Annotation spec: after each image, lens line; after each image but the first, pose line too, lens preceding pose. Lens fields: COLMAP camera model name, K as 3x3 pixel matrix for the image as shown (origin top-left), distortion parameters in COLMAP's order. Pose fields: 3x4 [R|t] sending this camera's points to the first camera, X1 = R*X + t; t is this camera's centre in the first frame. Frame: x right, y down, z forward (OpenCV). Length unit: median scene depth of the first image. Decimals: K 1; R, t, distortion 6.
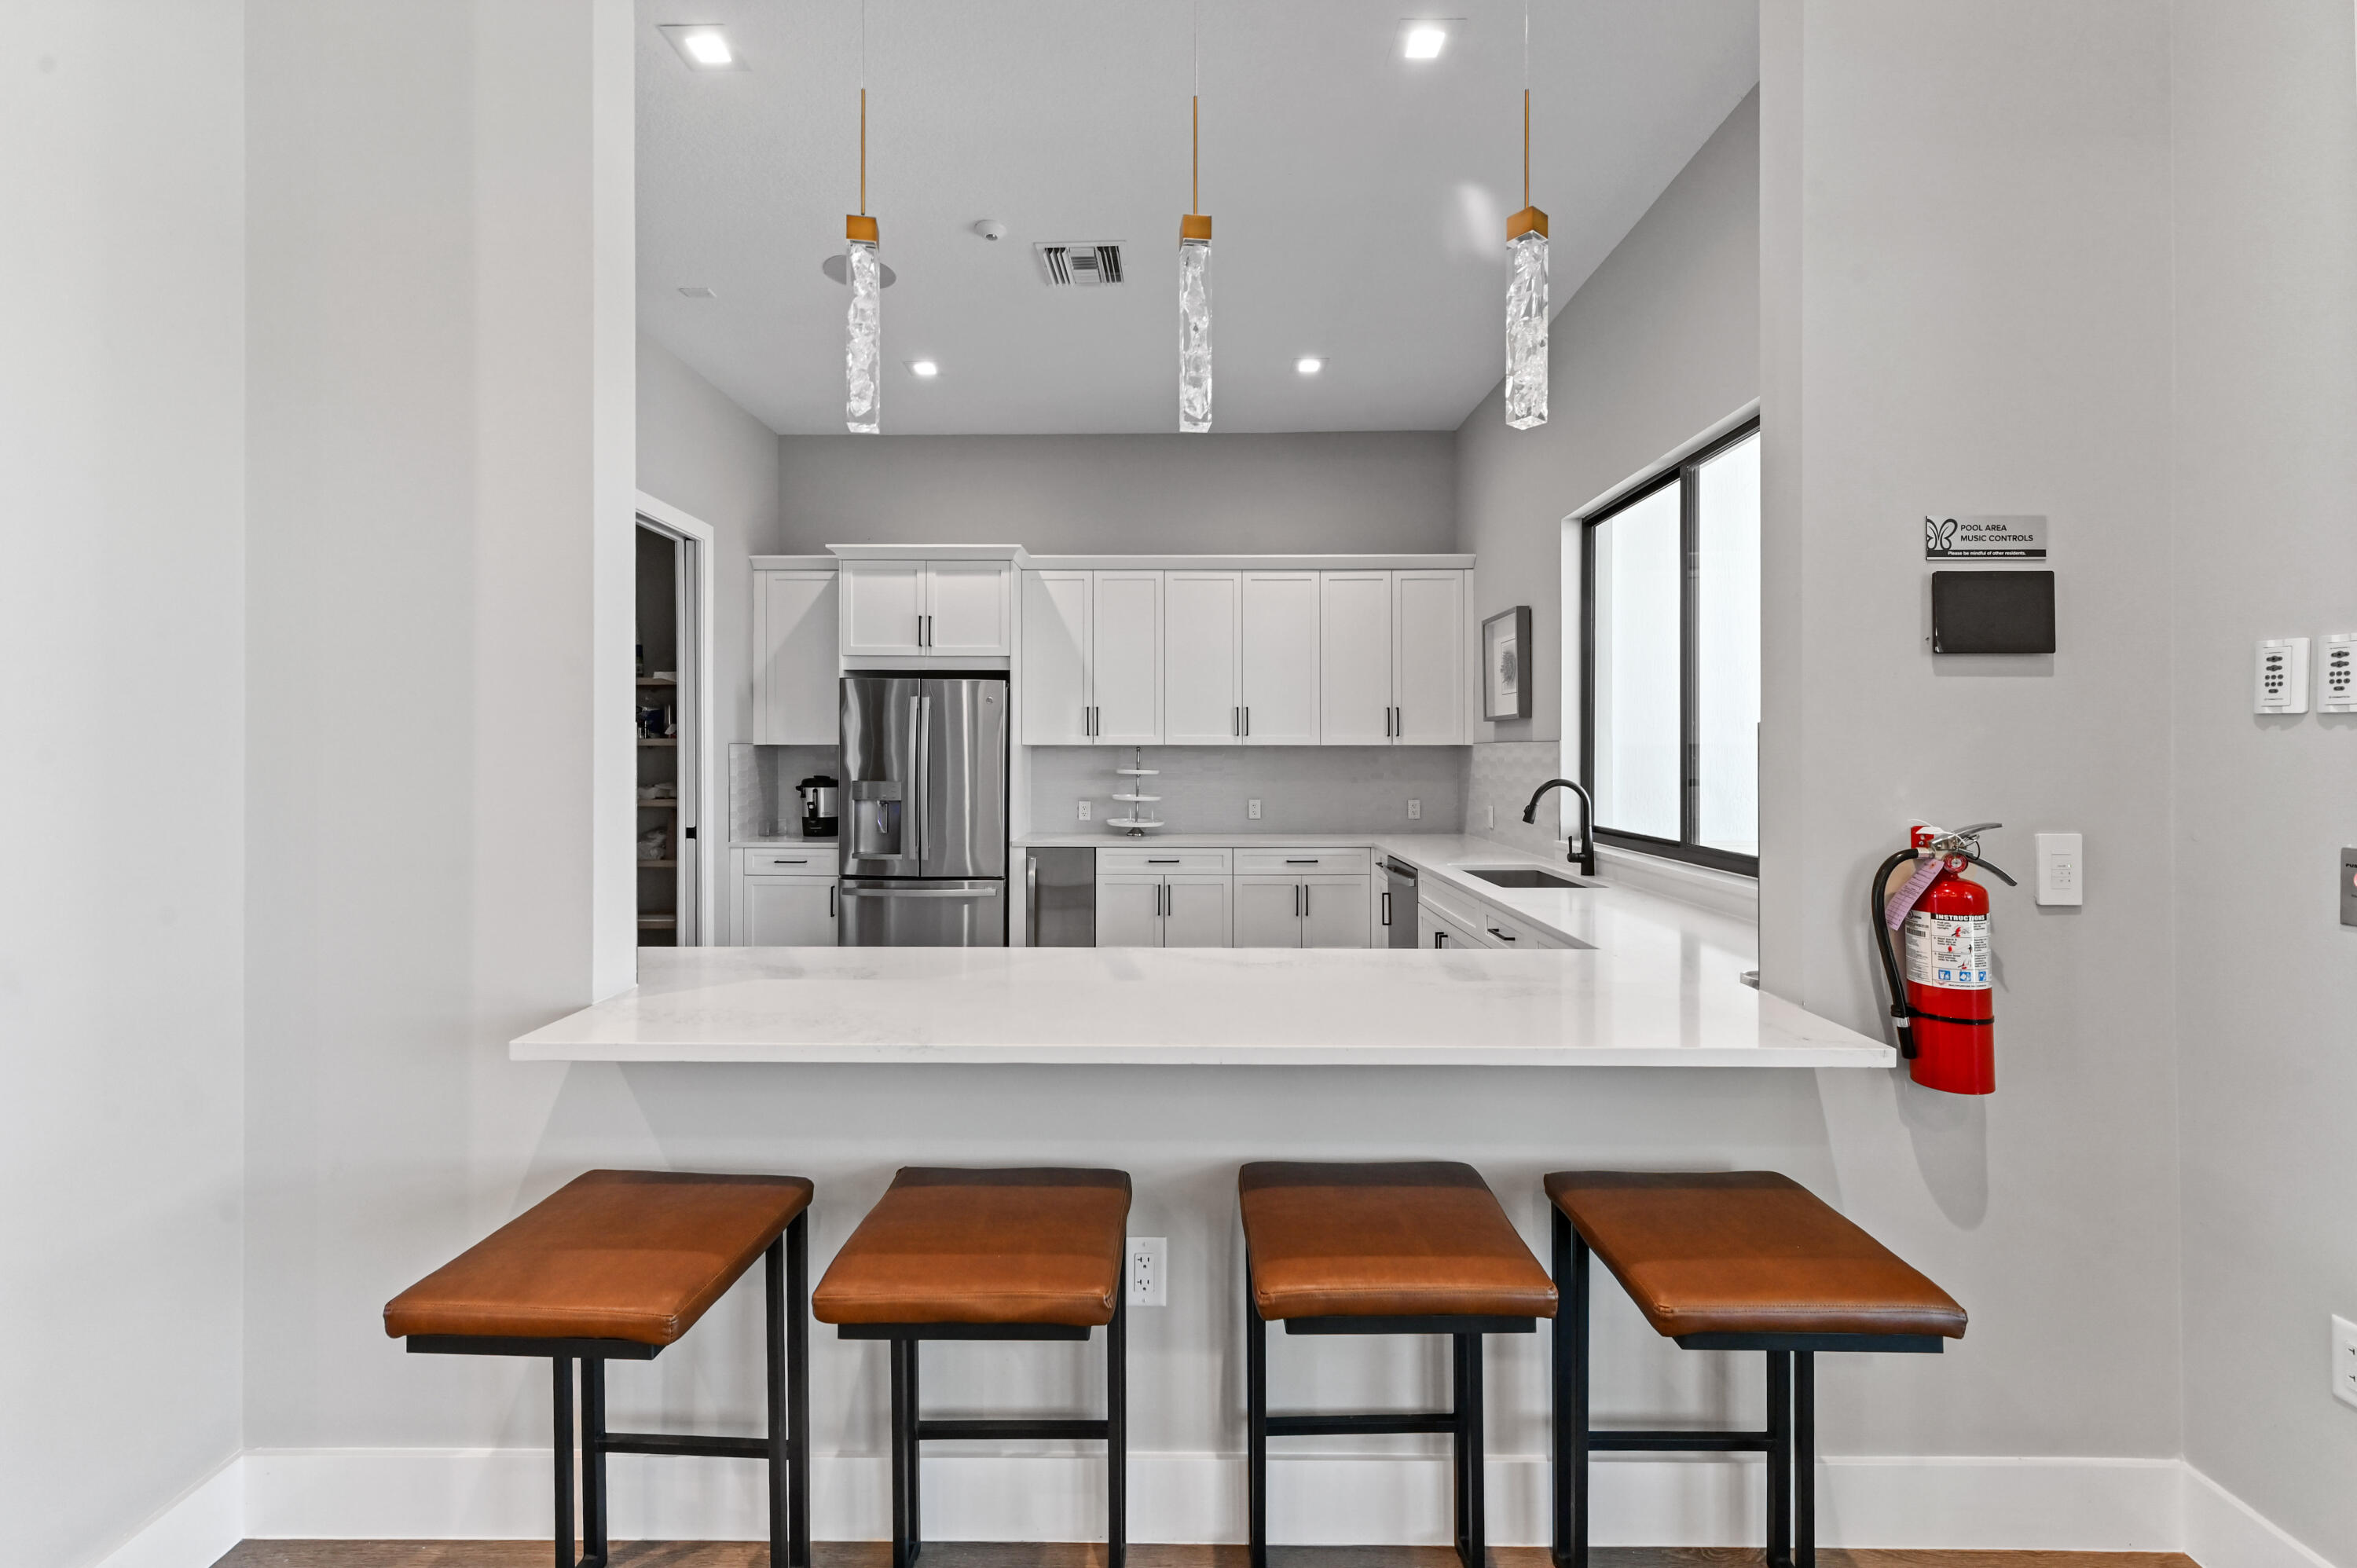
lens RADIAL K [[963.4, 0, 1178.5], [0, 963.4, 784.0], [0, 0, 1]] dist [0.000628, 0.000155]
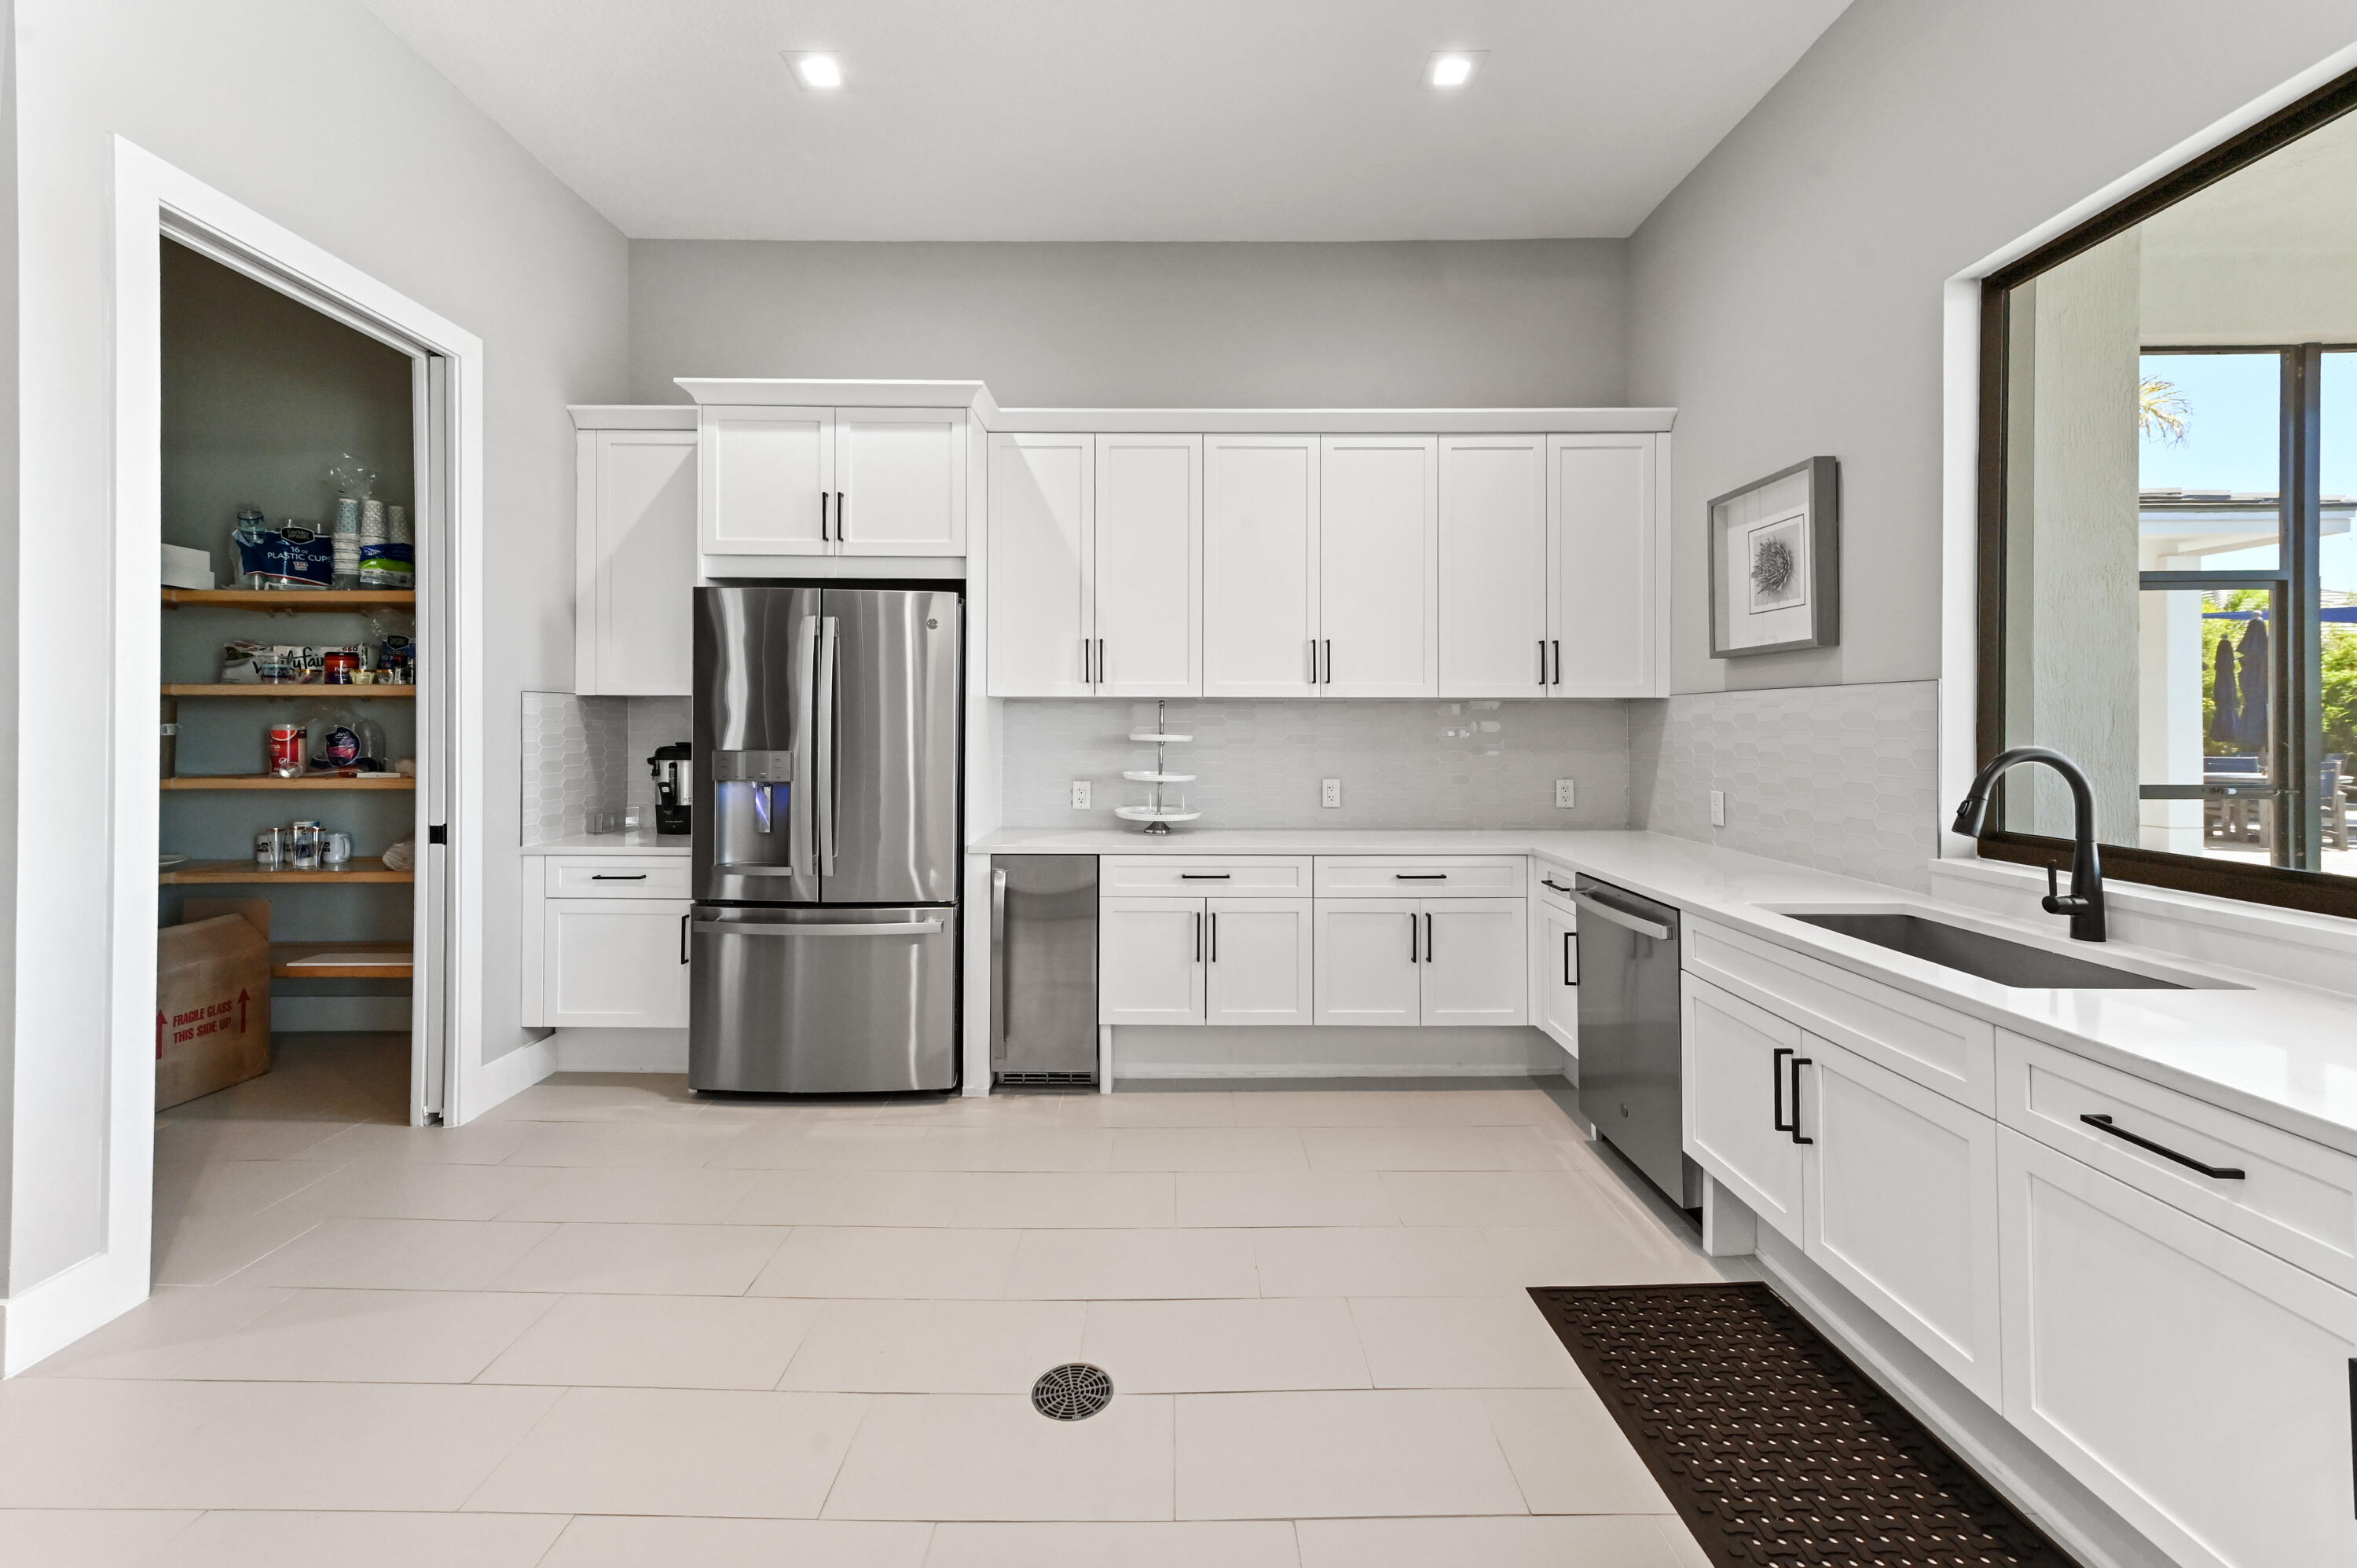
lens RADIAL K [[949.3, 0, 1185.4], [0, 949.3, 750.9], [0, 0, 1]] dist [0.021528, -0.000019]
pose [[0.999850, 0.001866, 0.017226, -0.039463], [-0.001802, 0.999991, -0.003739, -0.000972], [-0.017233, 0.003708, 0.999845, 0.363589]]
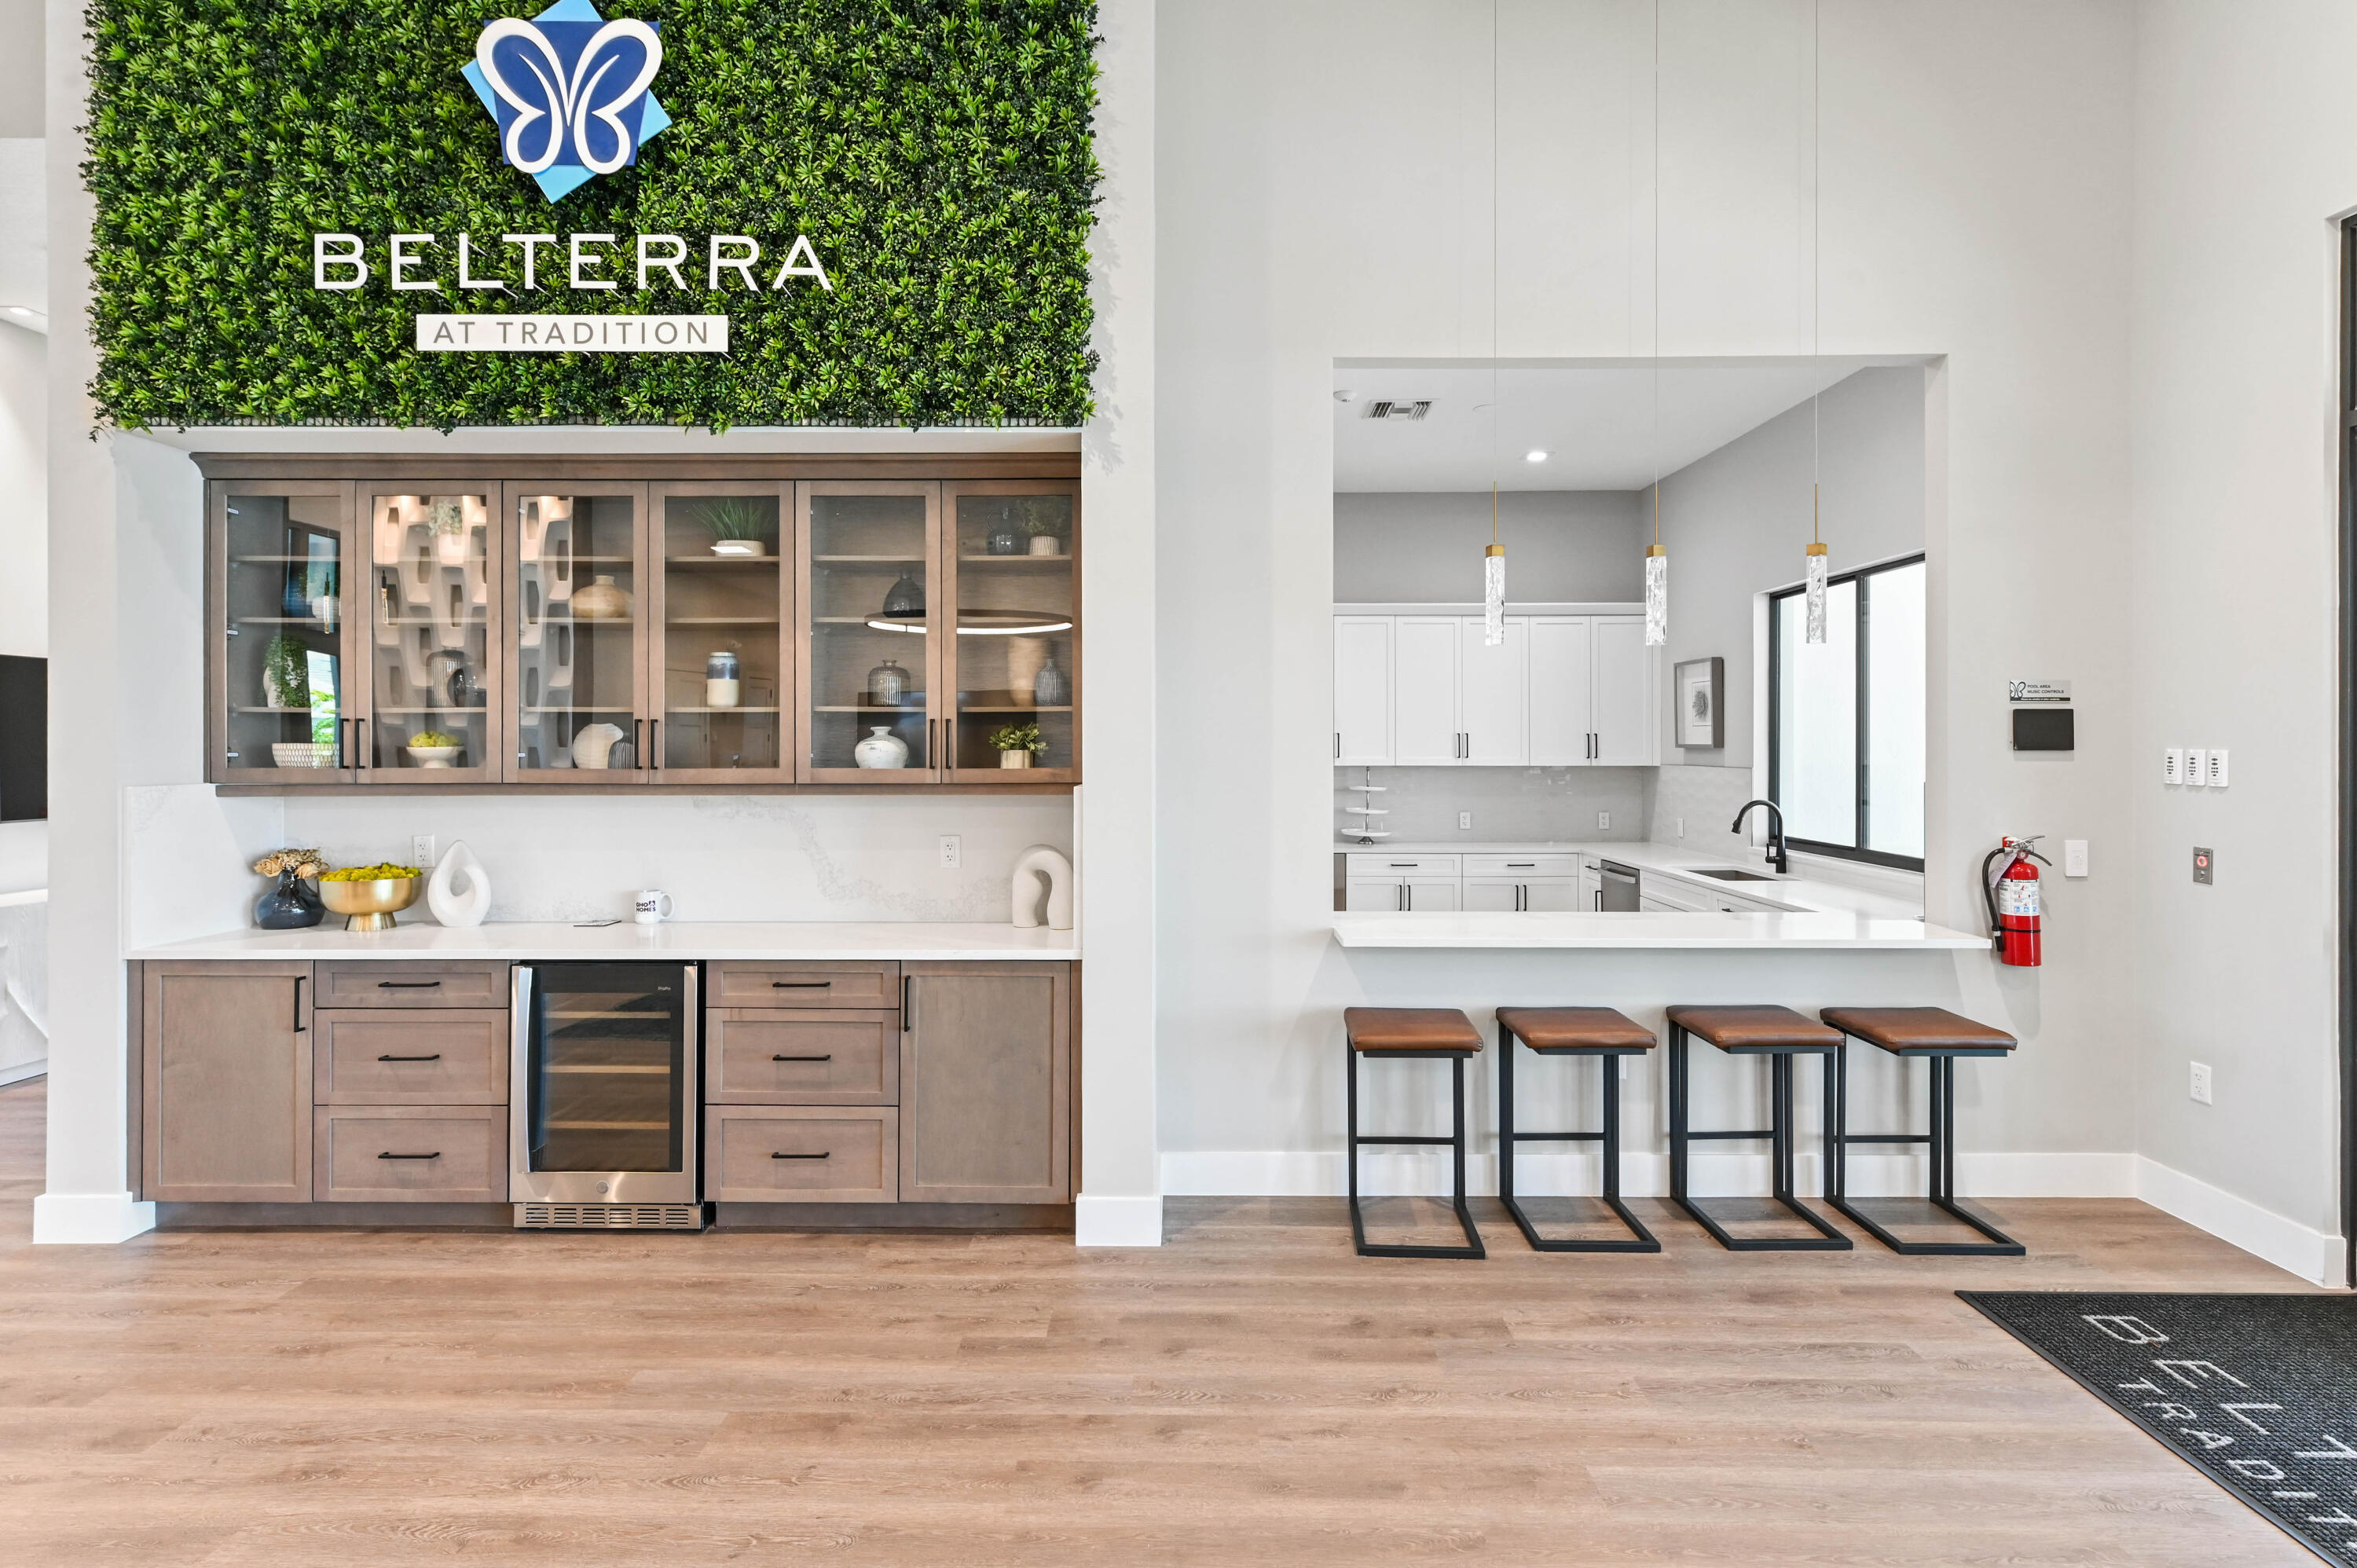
lens RADIAL K [[1171.3, 0, 1178.5], [0, 1171.3, 784.0], [0, 0, 1]] dist [0.001460, 0.000231]
pose [[1.000000, 0.000623, 0.000484, -0.290683], [-0.000624, 0.999999, 0.000977, -0.020415], [-0.000483, -0.000977, 0.999999, -0.438096]]
